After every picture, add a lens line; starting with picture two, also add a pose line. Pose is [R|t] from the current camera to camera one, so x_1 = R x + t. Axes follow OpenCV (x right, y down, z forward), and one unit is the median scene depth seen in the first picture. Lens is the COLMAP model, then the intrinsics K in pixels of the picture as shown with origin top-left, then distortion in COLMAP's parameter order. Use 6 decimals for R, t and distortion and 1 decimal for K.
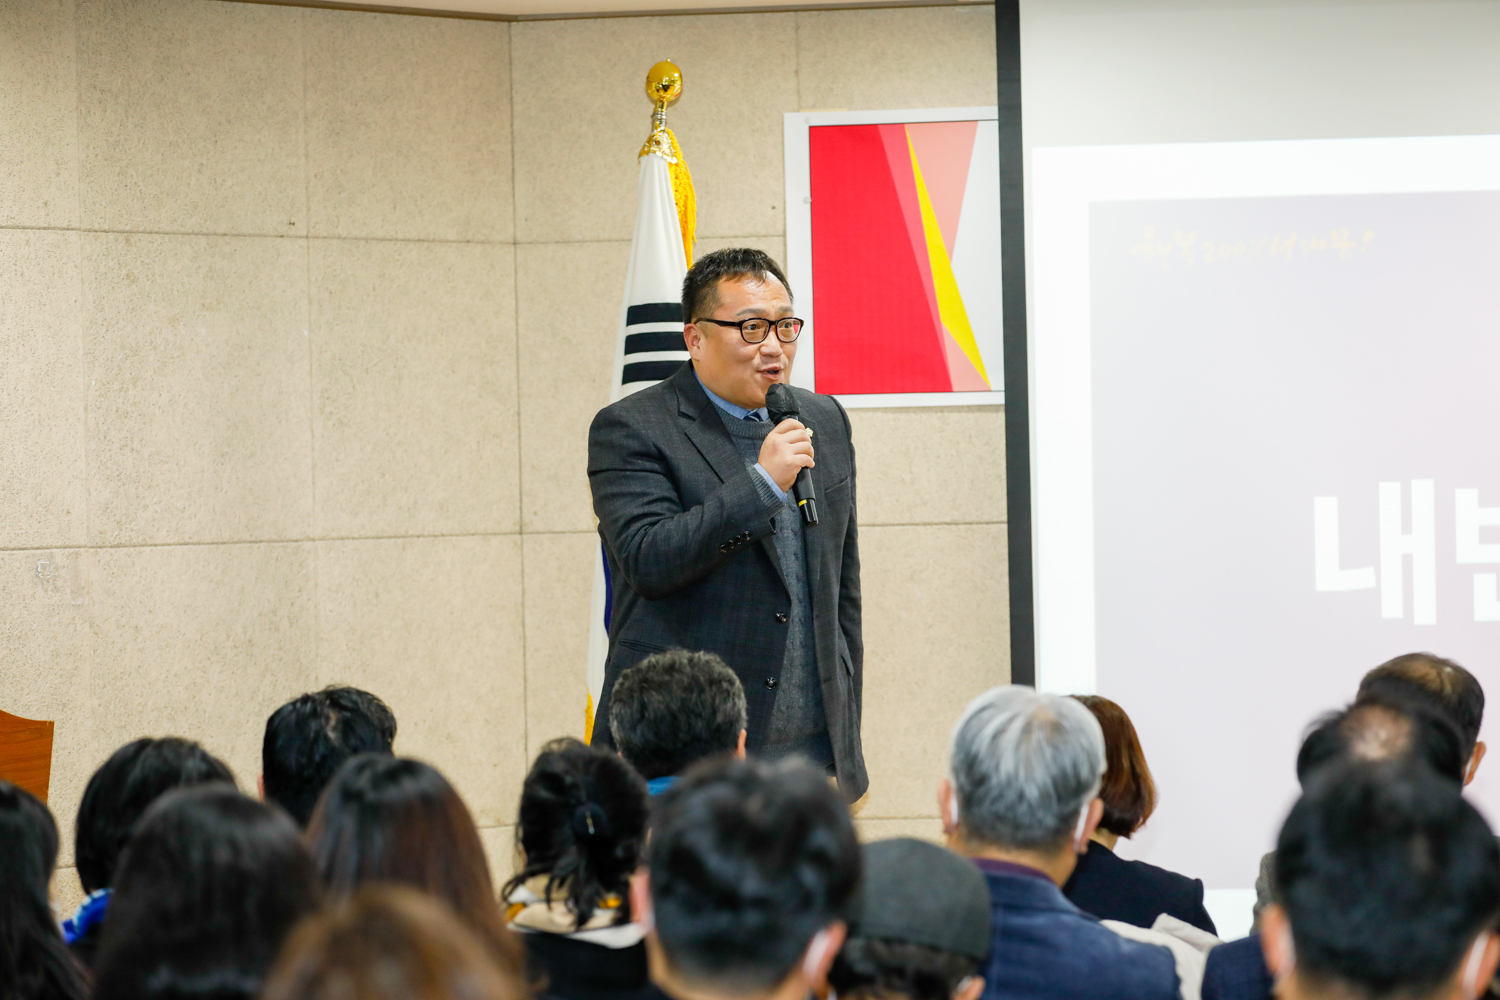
lens RADIAL K [[5327.0, 0, 742.5], [0, 5327.0, 497.3], [0, 0, 1]] dist [-0.034447, 0.000000]
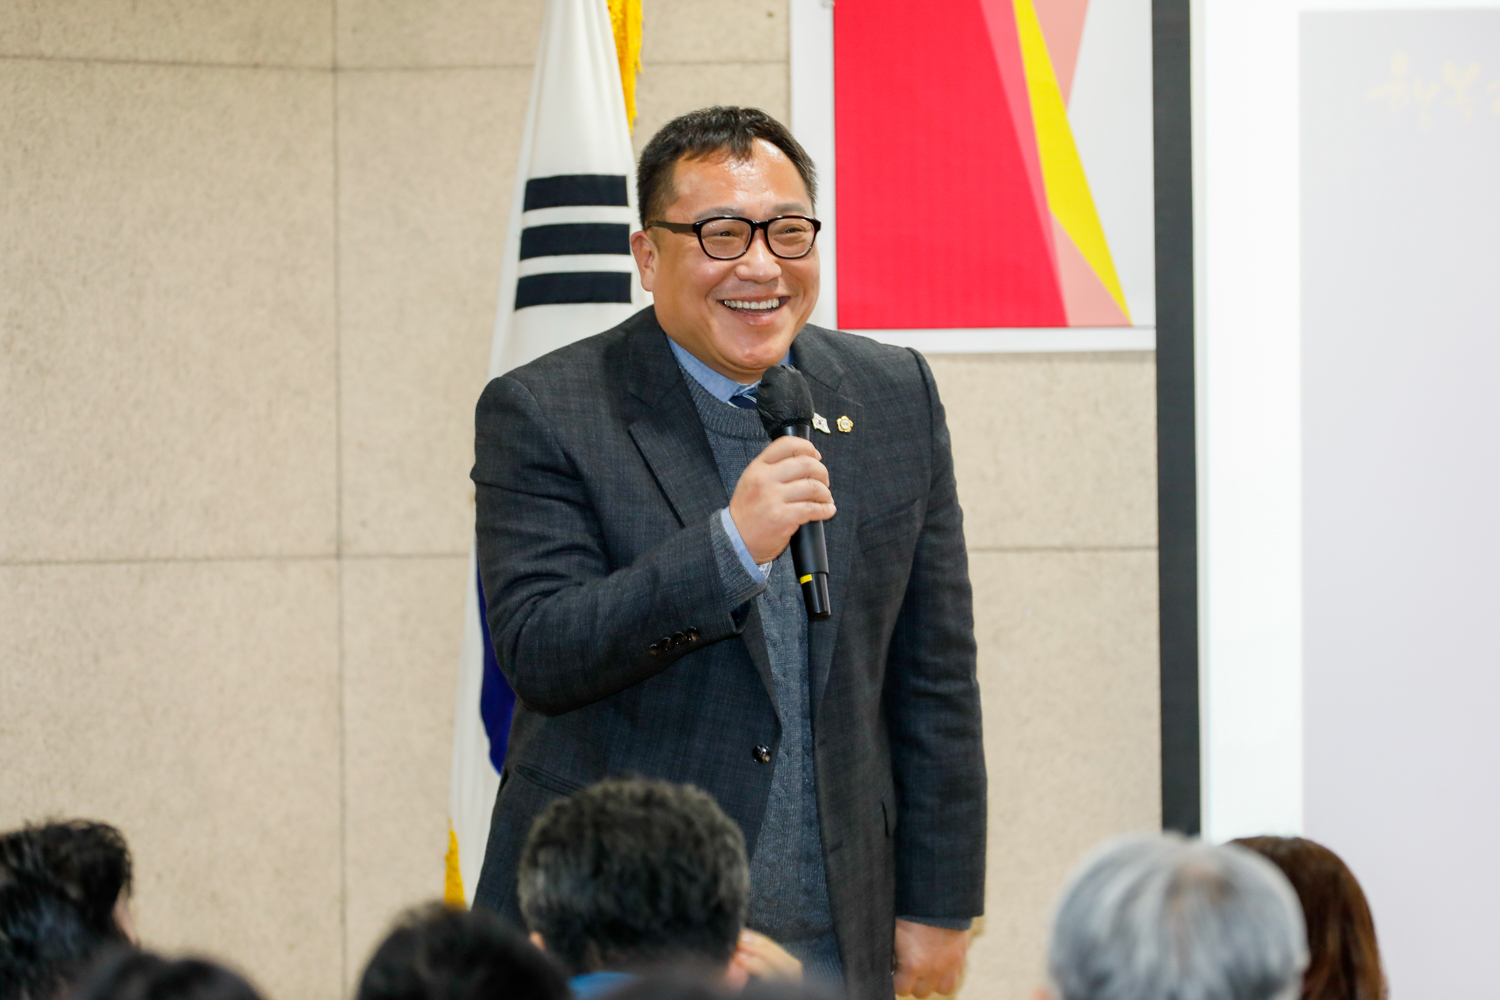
lens RADIAL K [[9156.2, 0, 757.3], [0, 9156.2, 495.3], [0, 0, 1]] dist [-0.095847, 0.000000]
pose [[0.999910, 0.011421, 0.007051, -0.002255], [-0.011424, 0.999935, 0.000405, -0.001113], [-0.007046, -0.000486, 0.999975, -0.022833]]
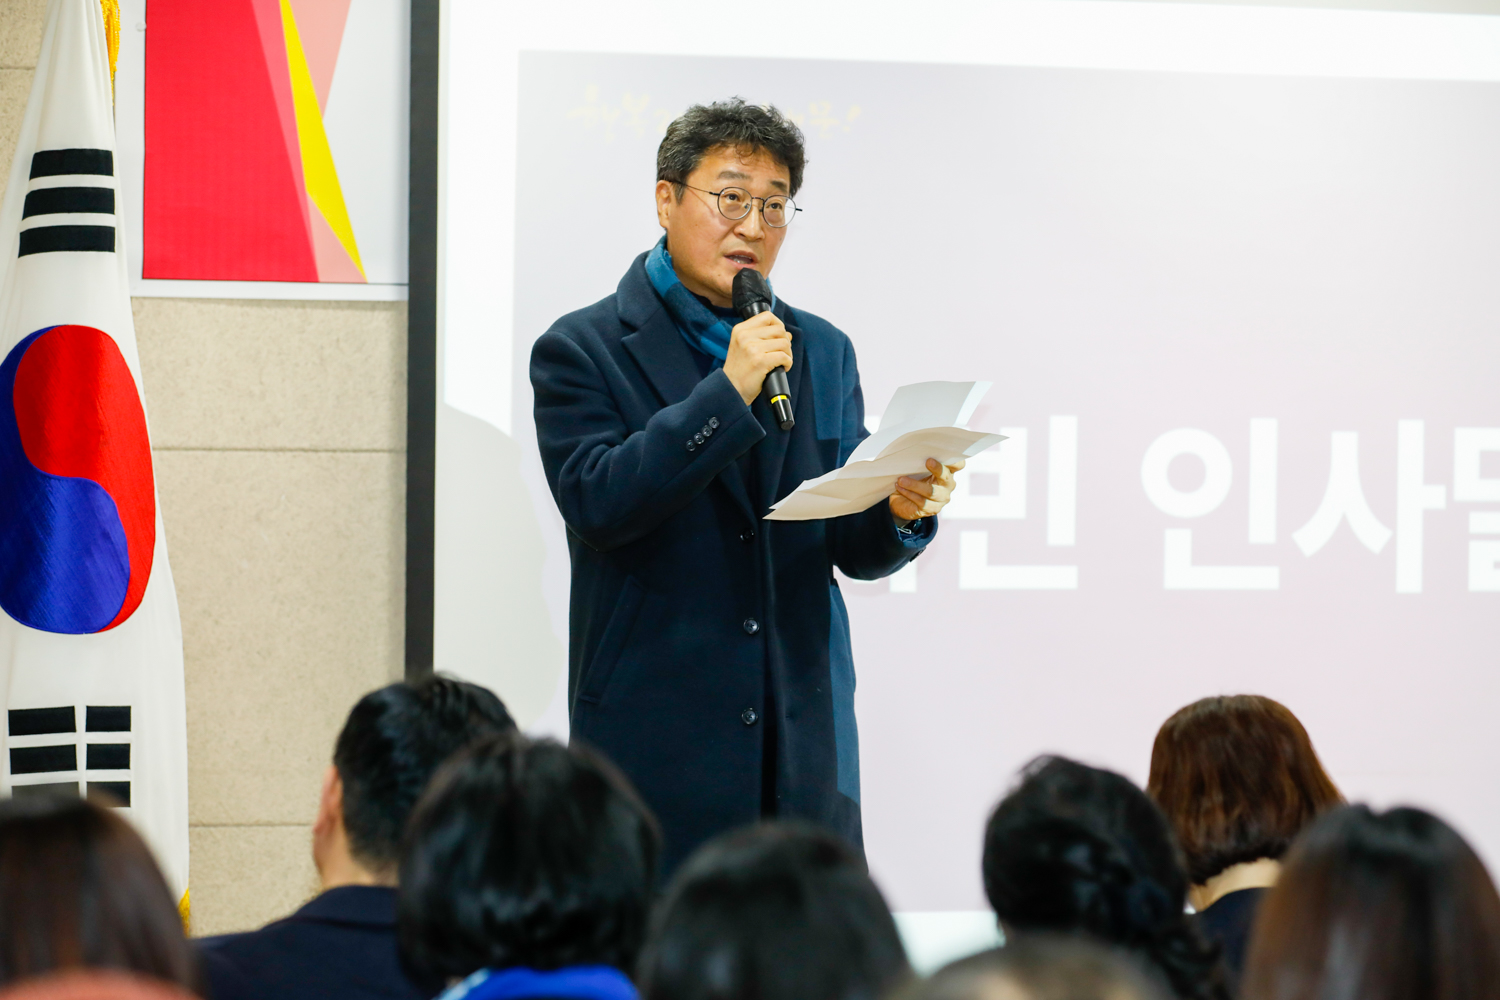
lens RADIAL K [[5327.0, 0, 710.3], [0, 5327.0, 494.5], [0, 0, 1]] dist [-0.034447, 0.000000]
pose [[0.916745, 0.026317, 0.398604, -0.221694], [-0.032906, 0.999411, 0.009697, 0.001929], [-0.398114, -0.022006, 0.917072, 0.260894]]
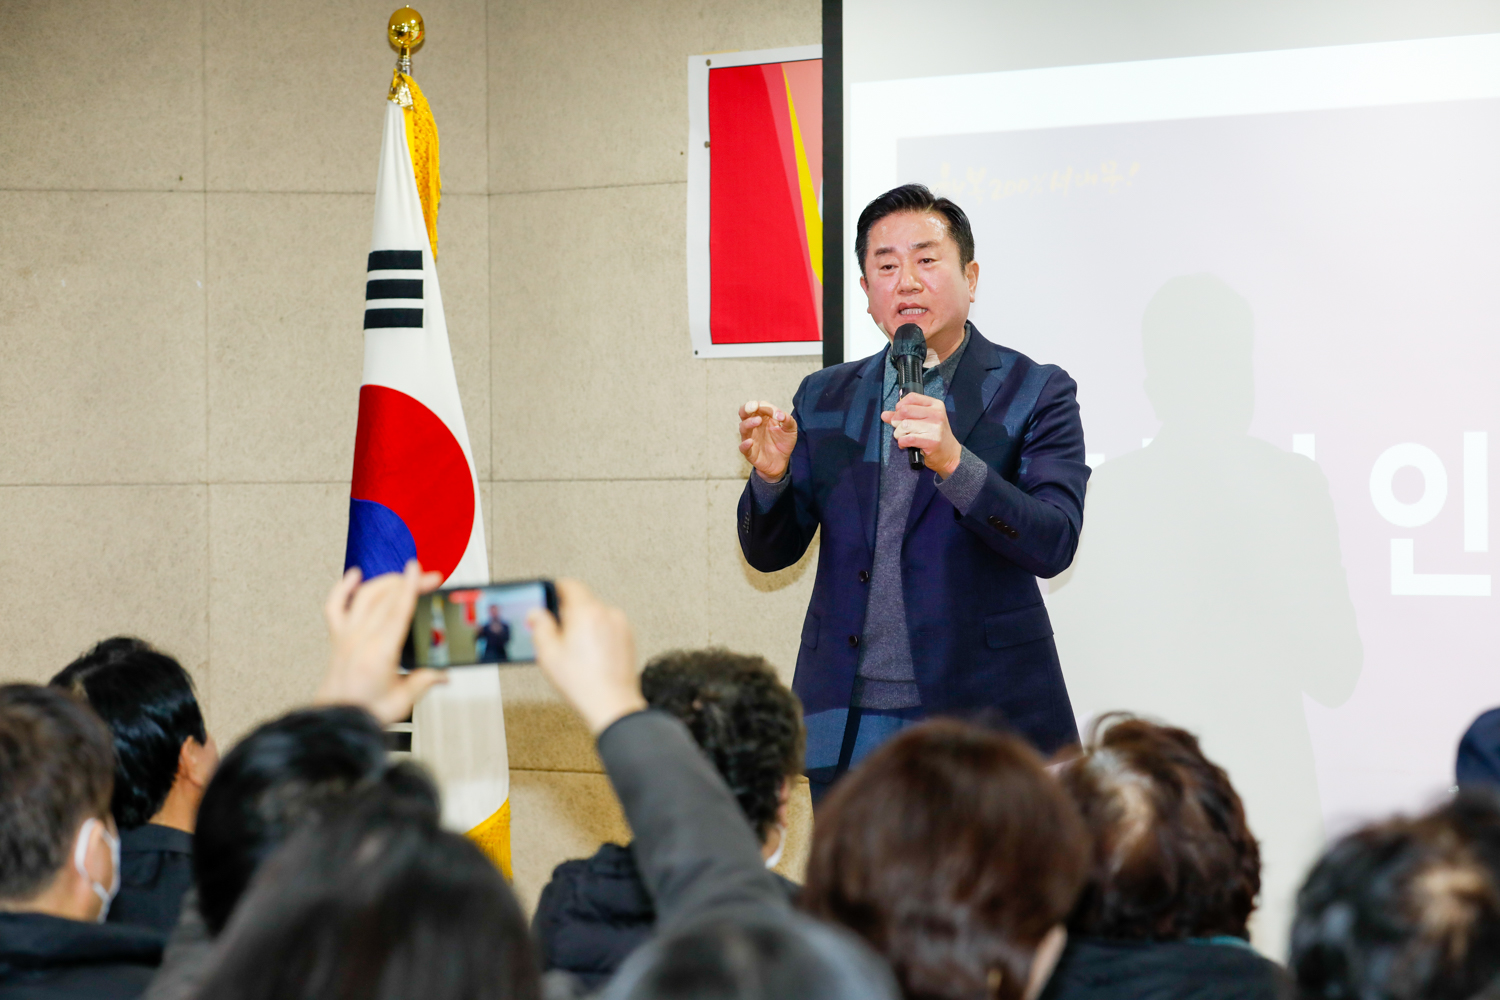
lens RADIAL K [[4560.8, 0, 754.0], [0, 4560.8, 499.3], [0, 0, 1]] dist [0.005270, 0.000000]
pose [[0.840093, 0.017830, -0.542149, 0.481596], [-0.011545, 0.999821, 0.014992, -0.003396], [0.542320, -0.006335, 0.840148, 0.305746]]
